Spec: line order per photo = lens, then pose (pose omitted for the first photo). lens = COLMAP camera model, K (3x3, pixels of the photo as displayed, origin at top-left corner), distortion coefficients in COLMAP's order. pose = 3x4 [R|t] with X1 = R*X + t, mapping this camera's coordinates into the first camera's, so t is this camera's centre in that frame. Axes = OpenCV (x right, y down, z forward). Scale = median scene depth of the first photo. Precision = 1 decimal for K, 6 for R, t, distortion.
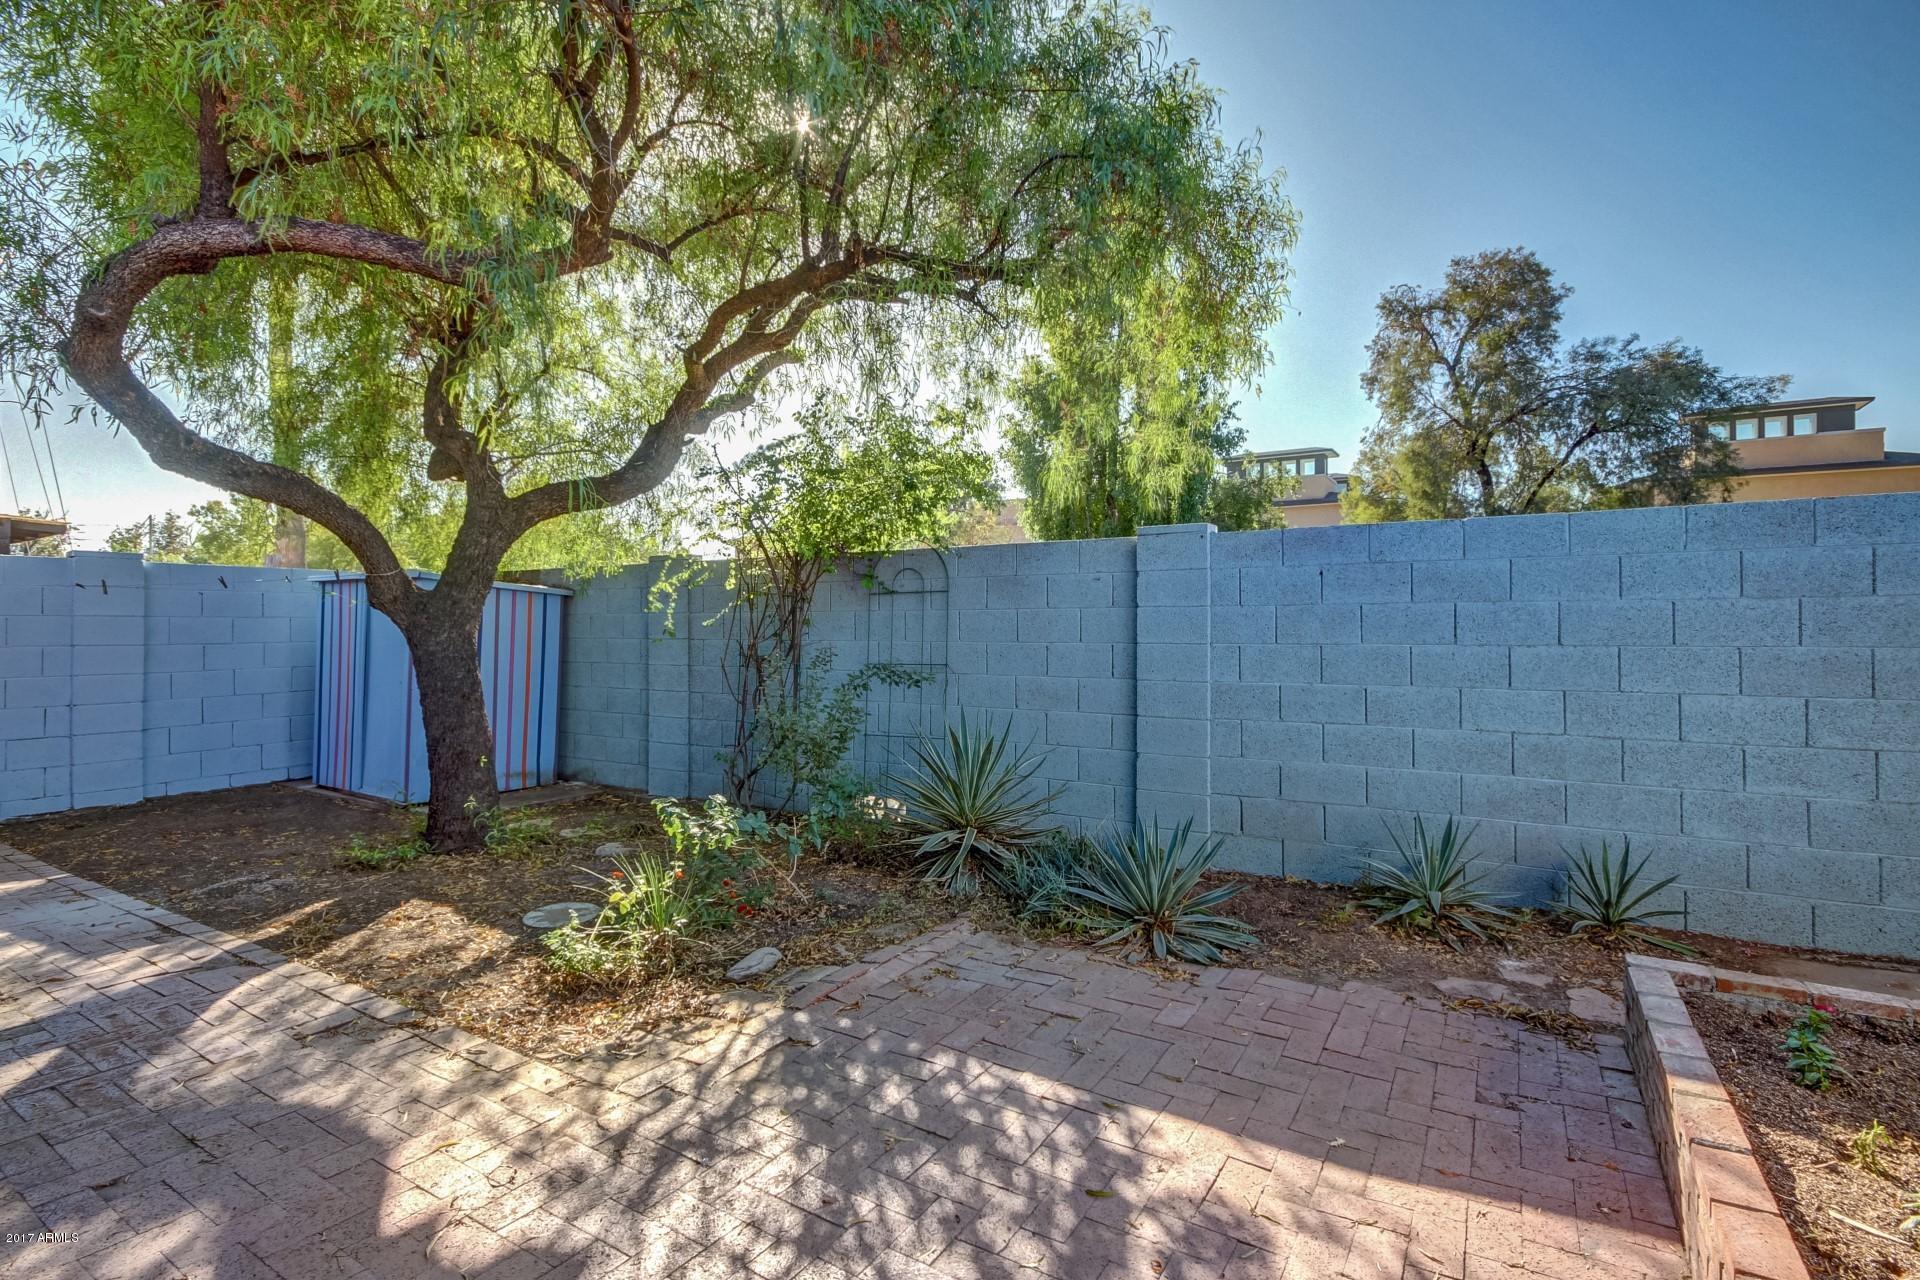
lens RADIAL K [[894.5, 0, 957.2], [0, 894.5, 639.3], [0, 0, 1]] dist [0.004986, -0.002552]
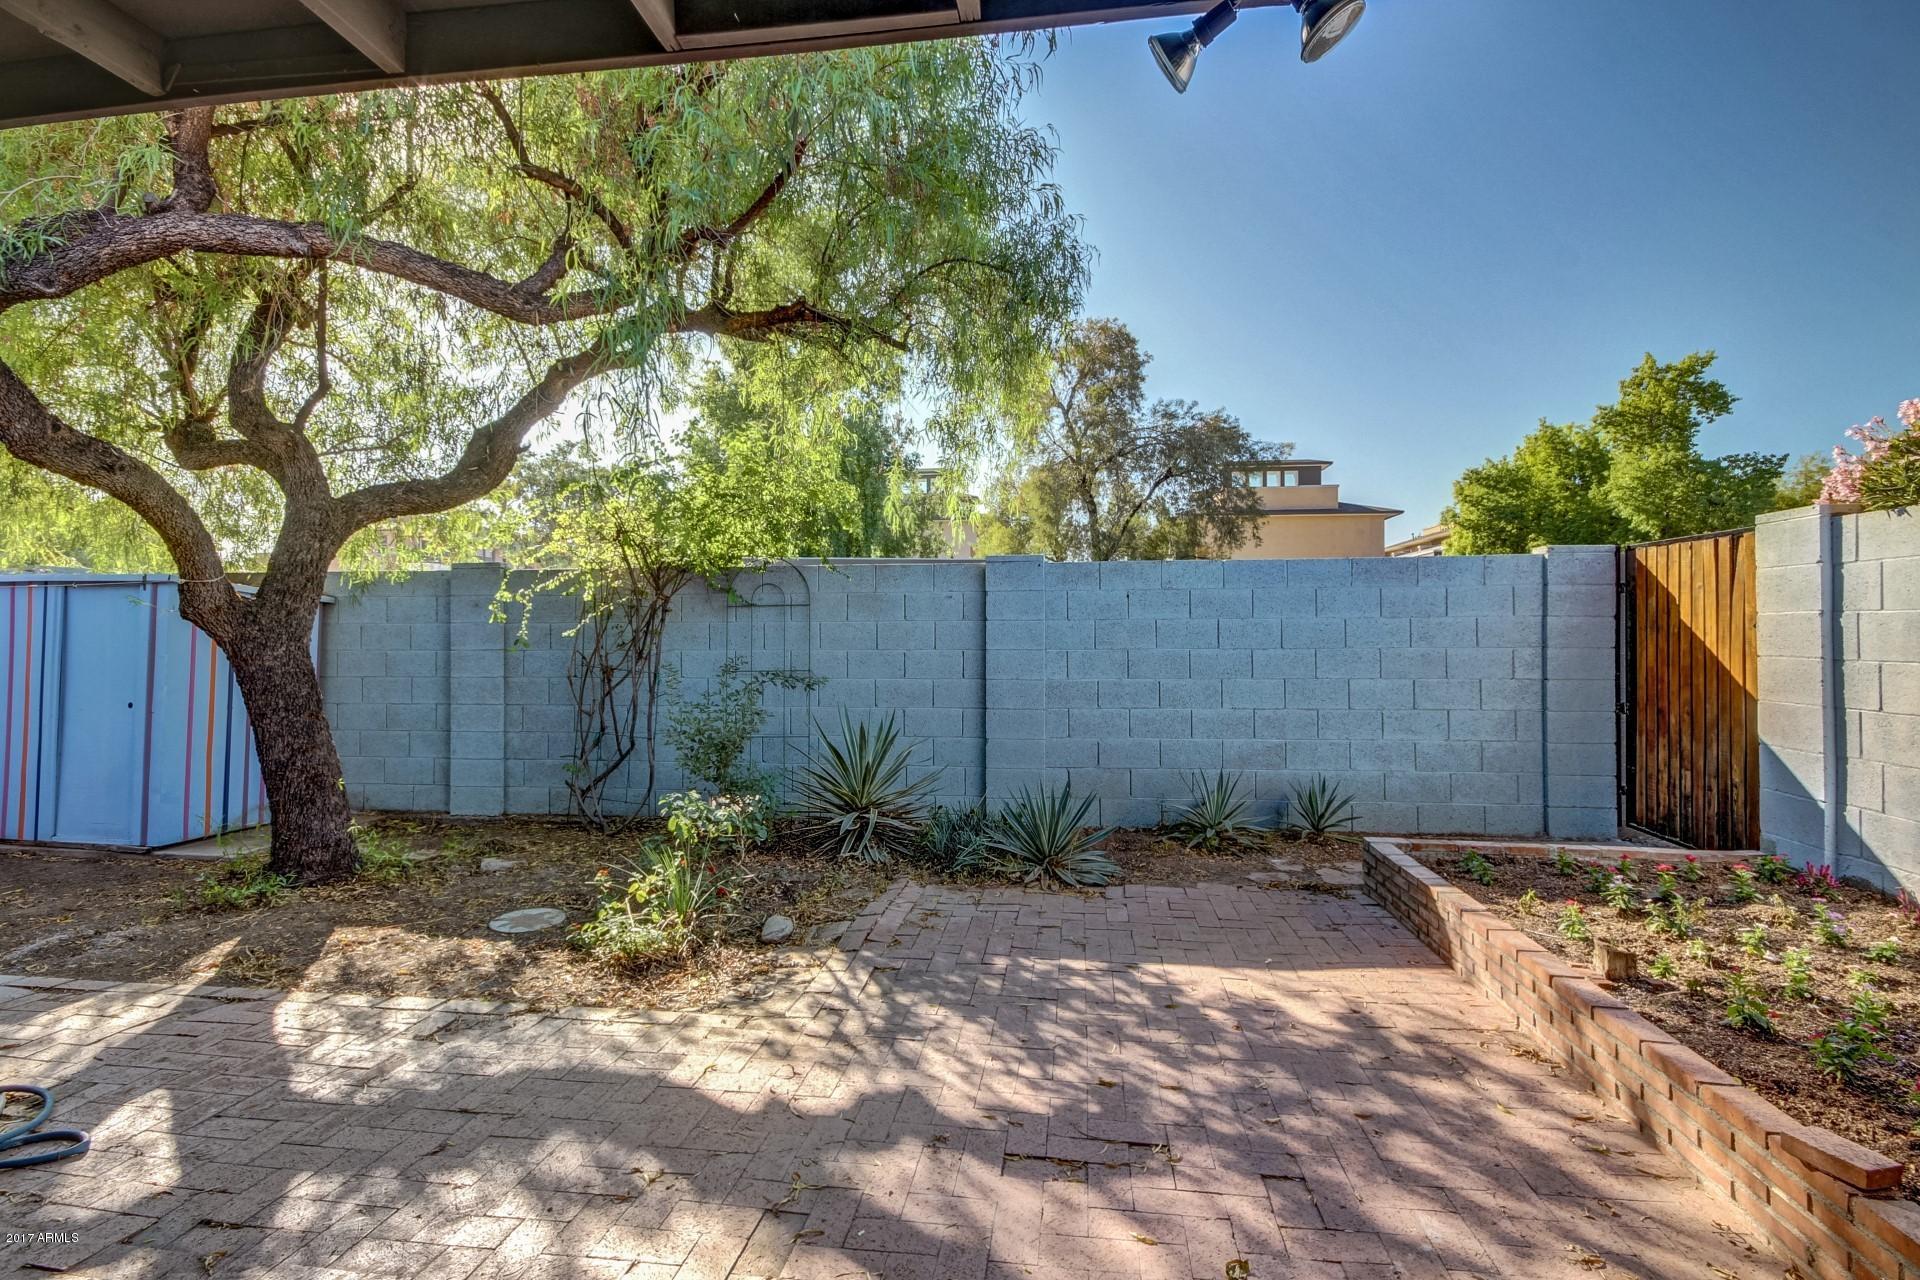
lens RADIAL K [[894.5, 0, 963.3], [0, 894.5, 635.5], [0, 0, 1]] dist [0.004986, -0.002552]
pose [[0.916662, -0.003329, 0.399650, -0.344859], [0.007906, 0.999921, -0.009805, -0.003628], [-0.399586, 0.012147, 0.916615, -0.123722]]
